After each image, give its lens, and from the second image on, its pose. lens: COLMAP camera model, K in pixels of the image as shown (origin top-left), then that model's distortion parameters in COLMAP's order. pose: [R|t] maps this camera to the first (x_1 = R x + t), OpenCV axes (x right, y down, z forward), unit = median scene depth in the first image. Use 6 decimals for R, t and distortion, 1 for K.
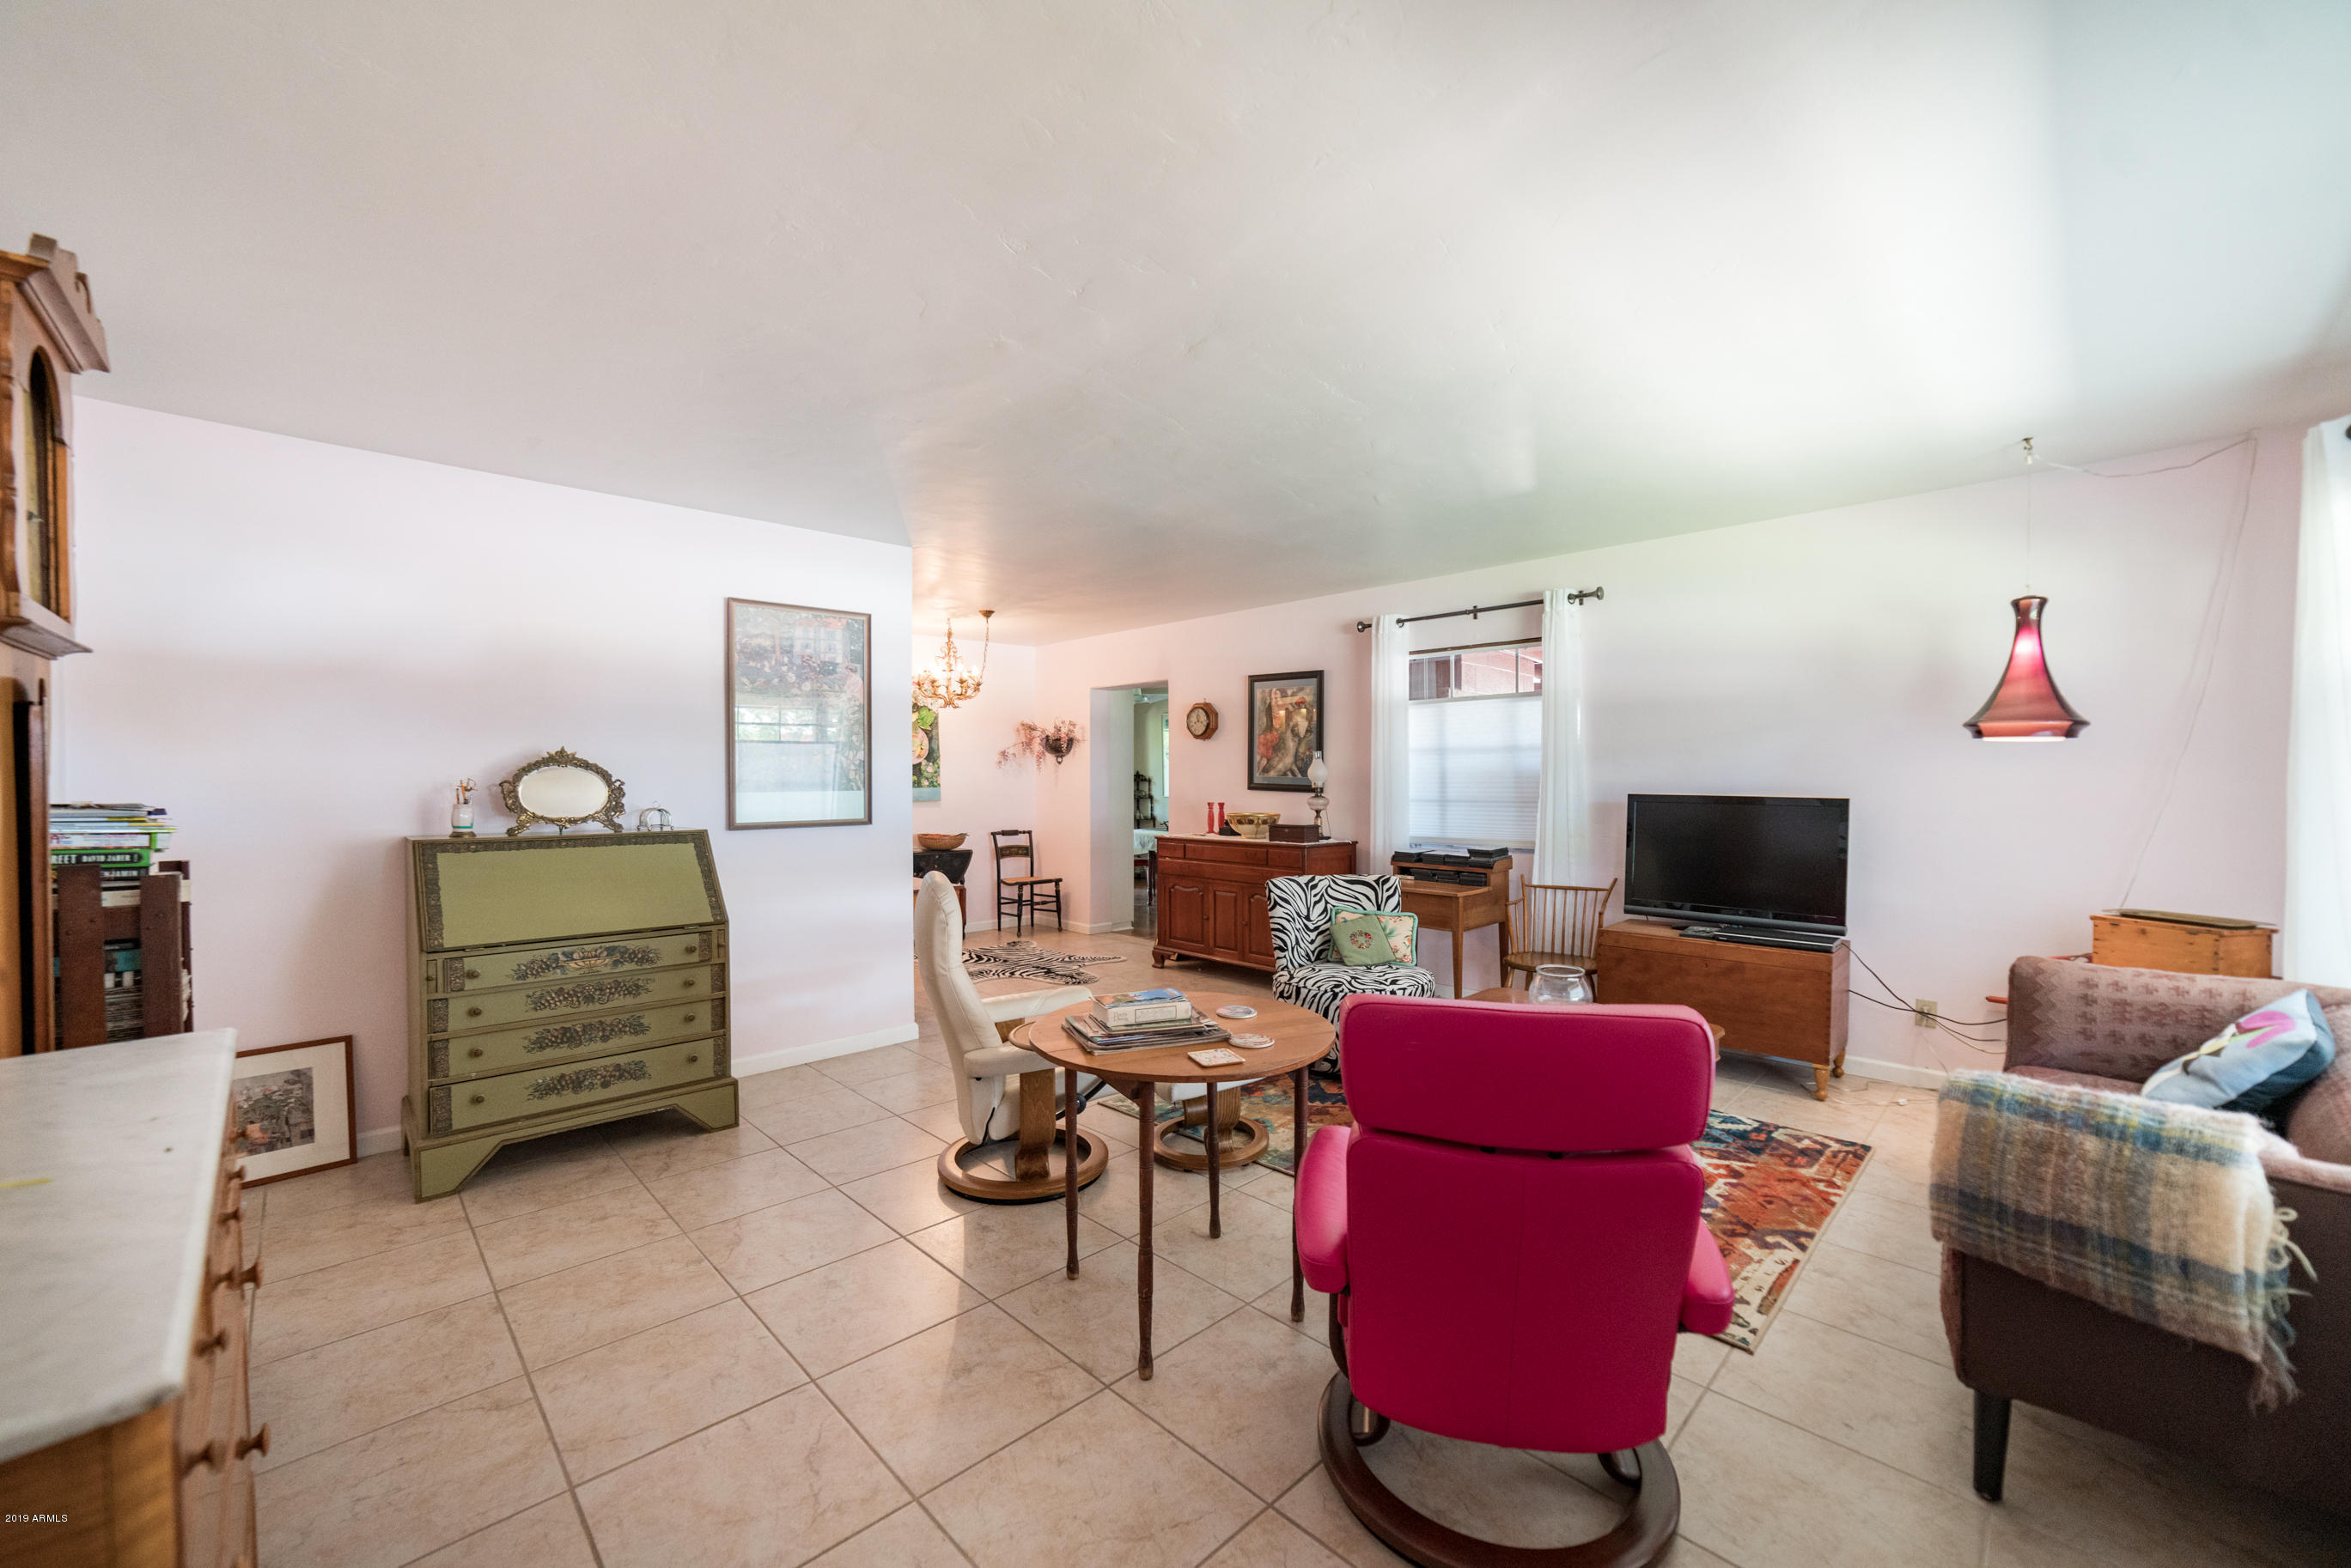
lens RADIAL K [[907.2, 0, 1184.4], [0, 907.2, 763.5], [0, 0, 1]] dist [-0.001475, -0.000021]
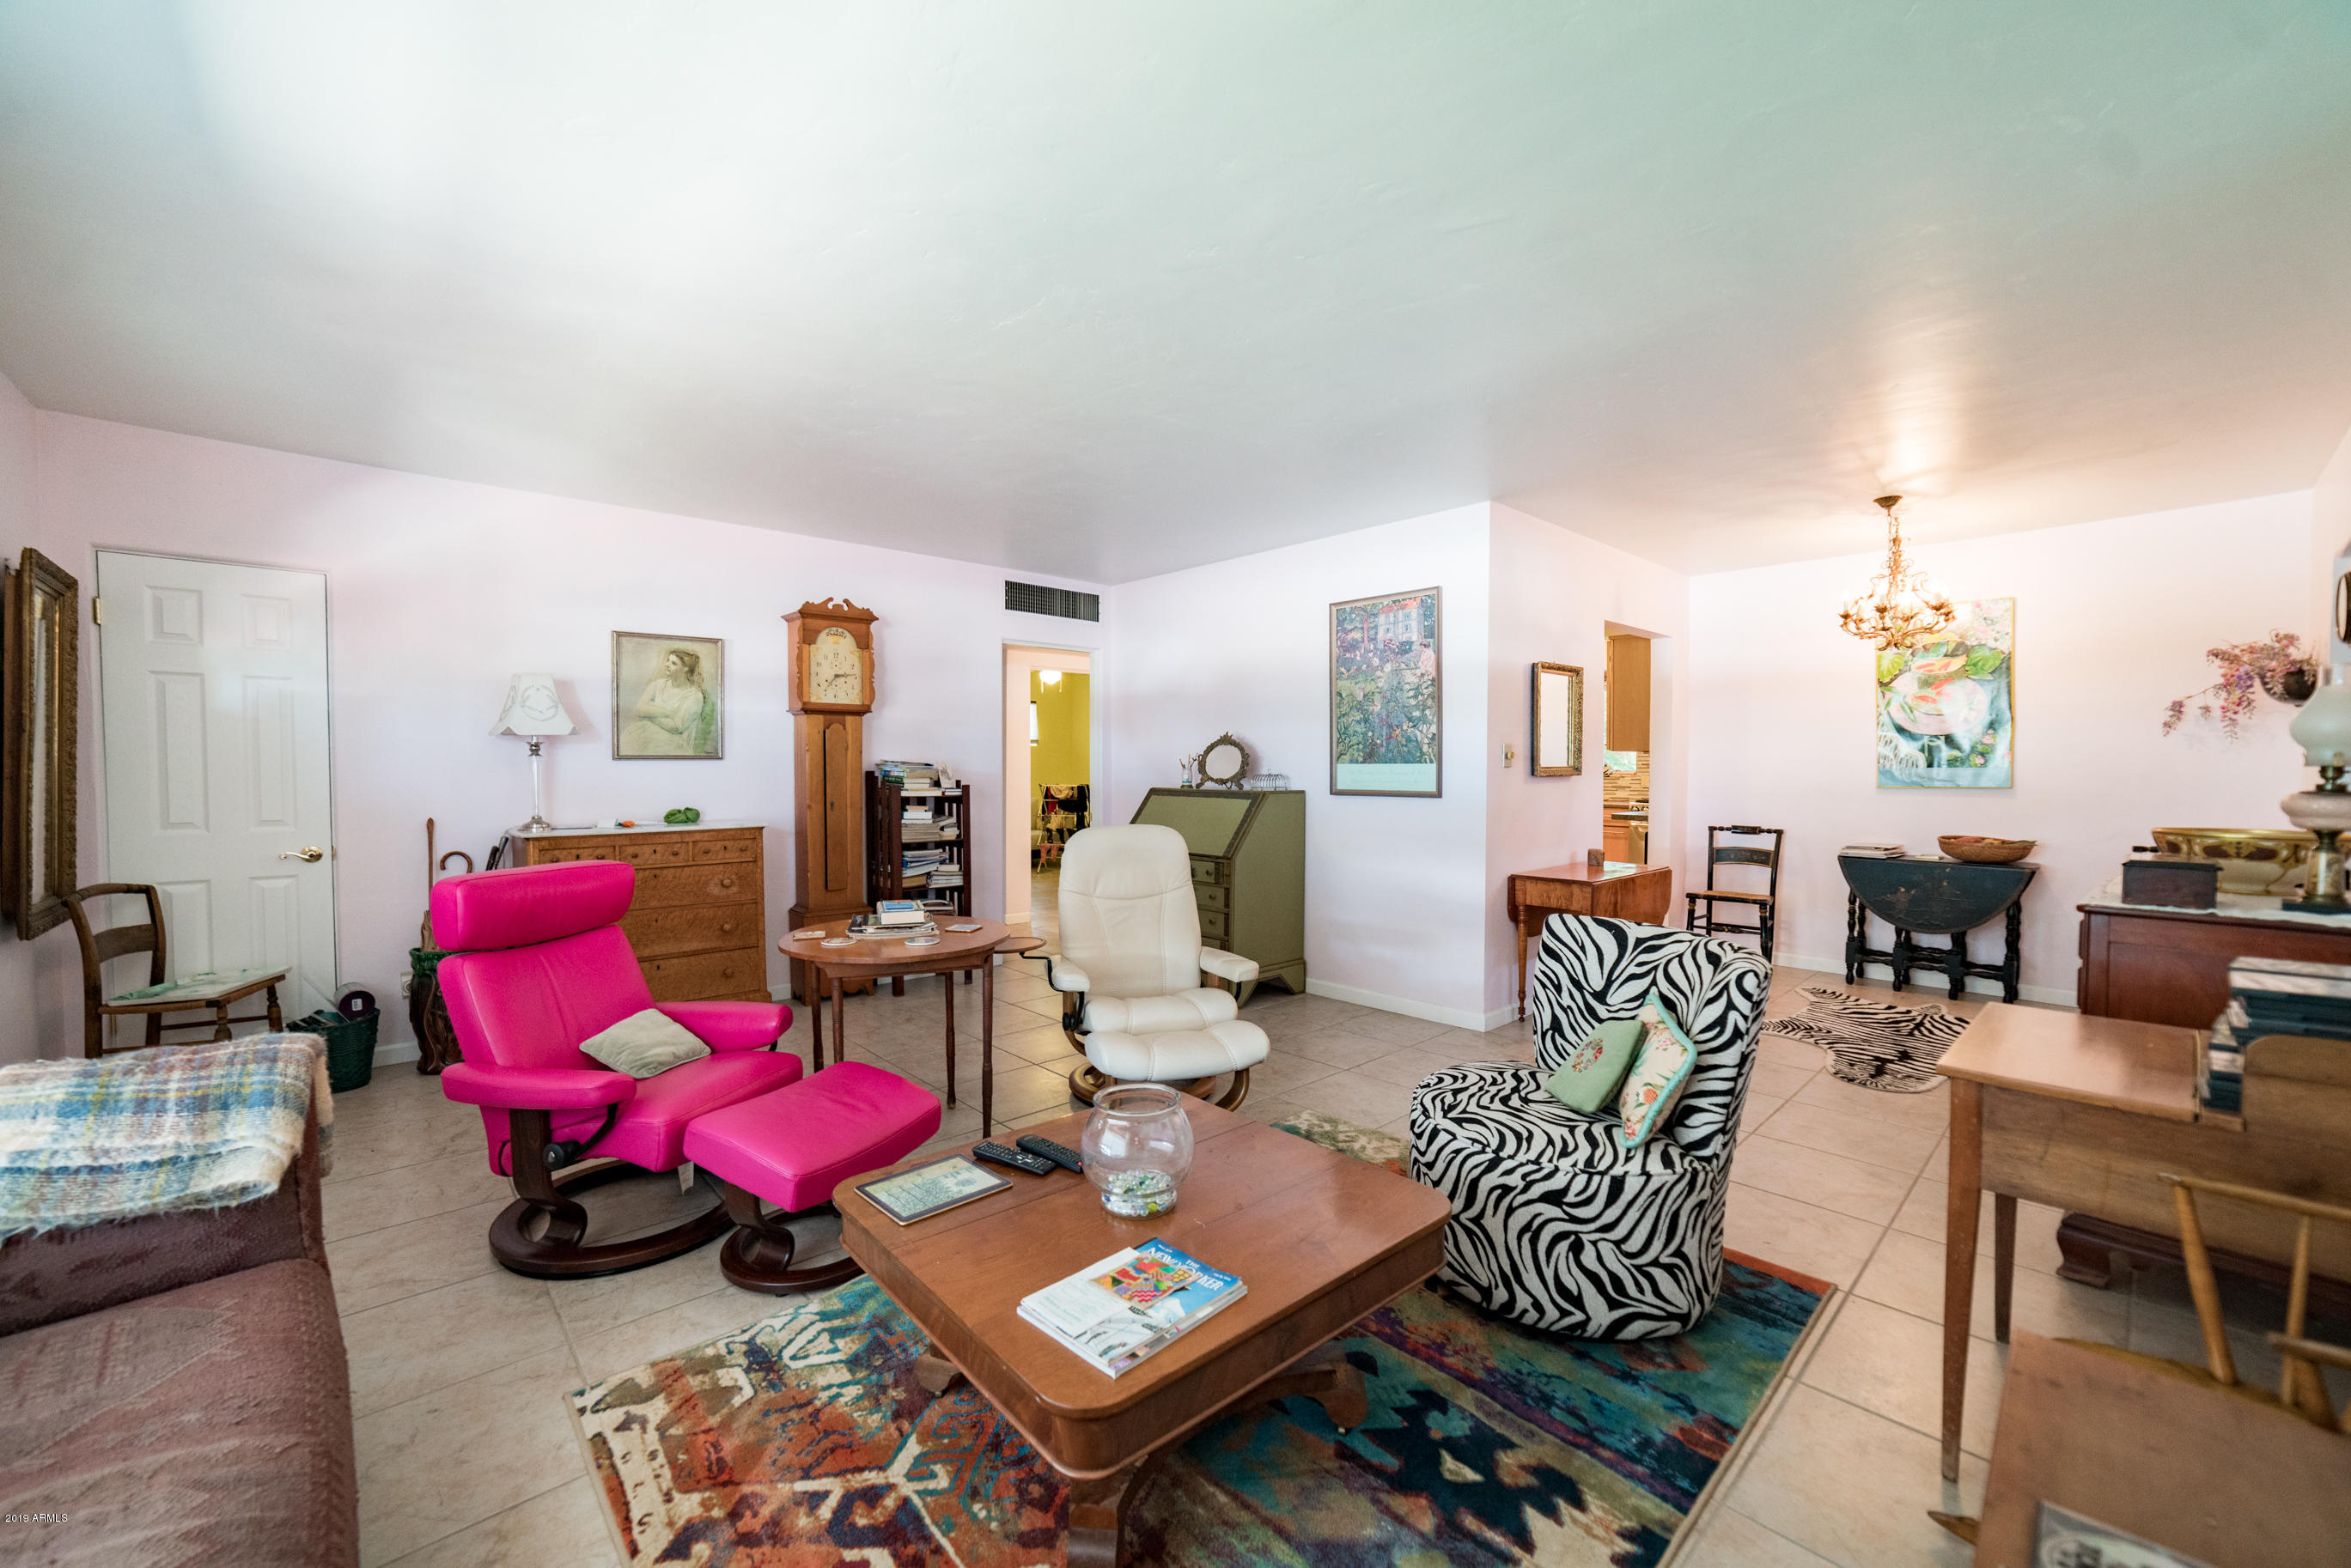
lens RADIAL K [[918.2, 0, 1173.6], [0, 918.2, 795.6], [0, 0, 1]] dist [-0.027931, 0.000388]
pose [[-0.044753, 0.029389, -0.998566, 0.723688], [0.011764, 0.999513, 0.028890, 0.034522], [0.998929, -0.010454, -0.045077, 0.820472]]
